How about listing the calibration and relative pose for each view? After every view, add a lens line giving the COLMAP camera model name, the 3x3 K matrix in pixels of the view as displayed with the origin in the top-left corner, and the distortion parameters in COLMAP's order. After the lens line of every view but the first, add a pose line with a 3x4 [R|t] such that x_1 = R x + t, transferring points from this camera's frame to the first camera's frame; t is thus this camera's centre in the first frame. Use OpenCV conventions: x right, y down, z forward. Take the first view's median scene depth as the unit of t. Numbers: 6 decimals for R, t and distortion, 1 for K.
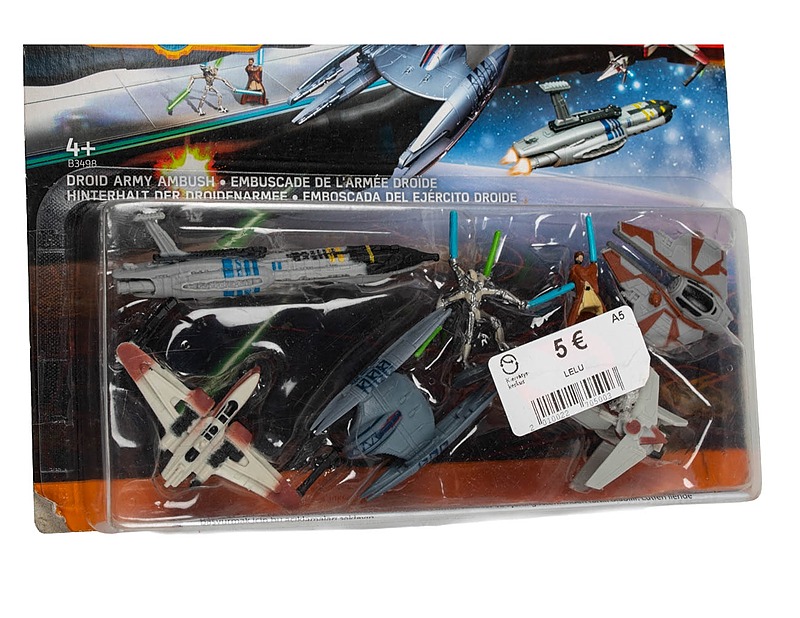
lens RADIAL K [[1268.2, 0, 408.3], [0, 1268.2, 286.1], [0, 0, 1]] dist [0.048889, -0.096123]
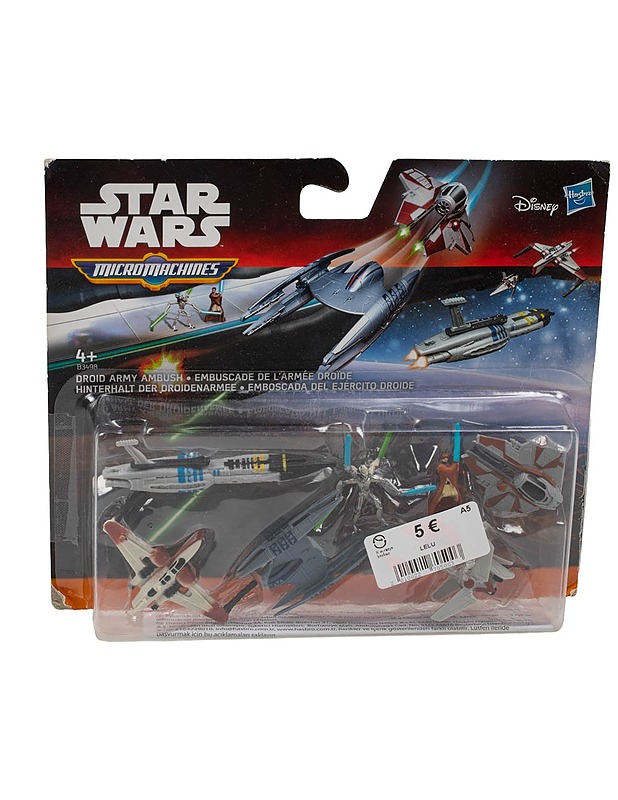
lens RADIAL K [[1268.2, 0, 309.0], [0, 1268.2, 400.0], [0, 0, 1]] dist [0.048889, -0.096123]
pose [[0.989167, 0.103380, -0.104219, 0.123723], [-0.067575, 0.950939, 0.301907, -0.471921], [0.130317, -0.291594, 0.947624, -0.274091]]
